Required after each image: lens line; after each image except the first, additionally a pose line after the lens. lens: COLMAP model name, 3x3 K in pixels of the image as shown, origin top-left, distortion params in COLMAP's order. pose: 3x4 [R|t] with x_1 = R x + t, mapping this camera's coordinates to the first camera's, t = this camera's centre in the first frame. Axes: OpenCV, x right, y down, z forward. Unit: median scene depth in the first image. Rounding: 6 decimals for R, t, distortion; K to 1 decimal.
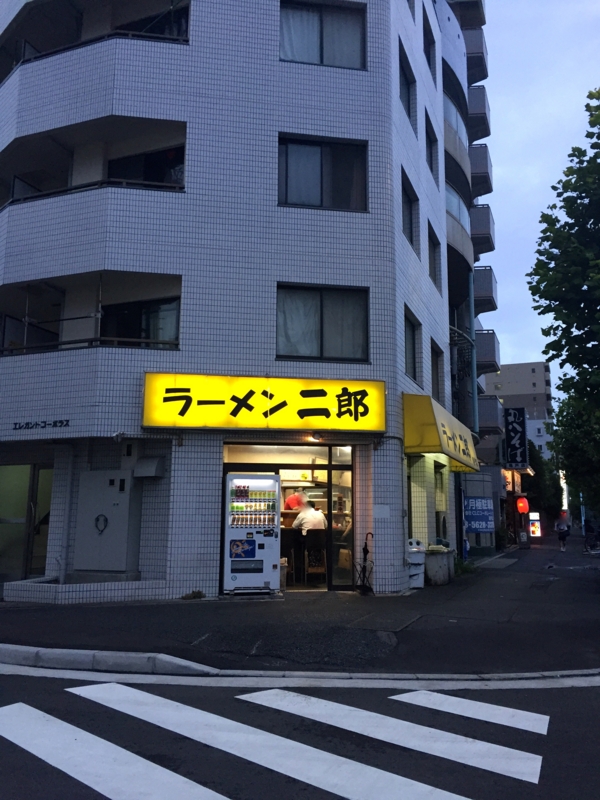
lens RADIAL K [[678.0, 0, 300.0], [0, 678.0, 400.0], [0, 0, 1]] dist [0.037039, -0.000472]
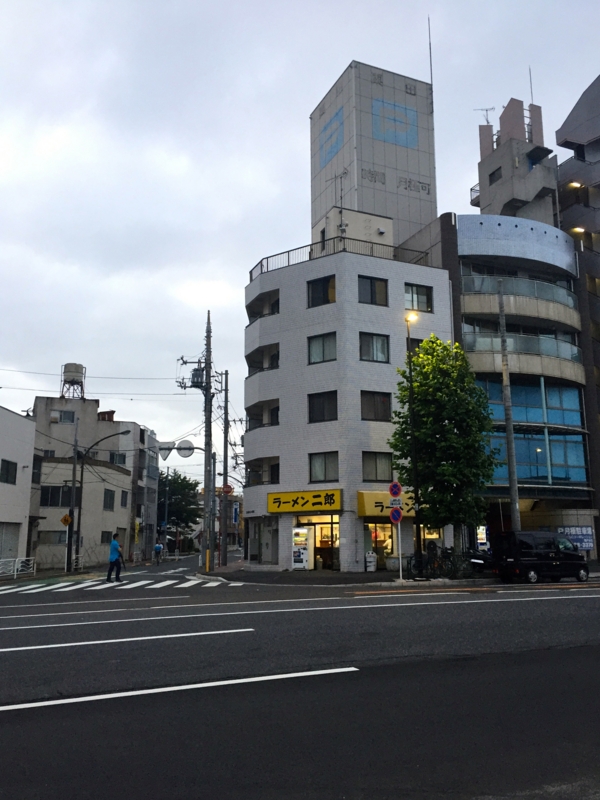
lens RADIAL K [[678.0, 0, 300.0], [0, 678.0, 400.0], [0, 0, 1]] dist [0.037039, -0.000472]
pose [[0.738023, -0.150827, -0.657703, 1.814640], [0.129470, 0.988241, -0.081346, -0.179110], [0.662238, -0.025117, 0.748873, -1.060222]]
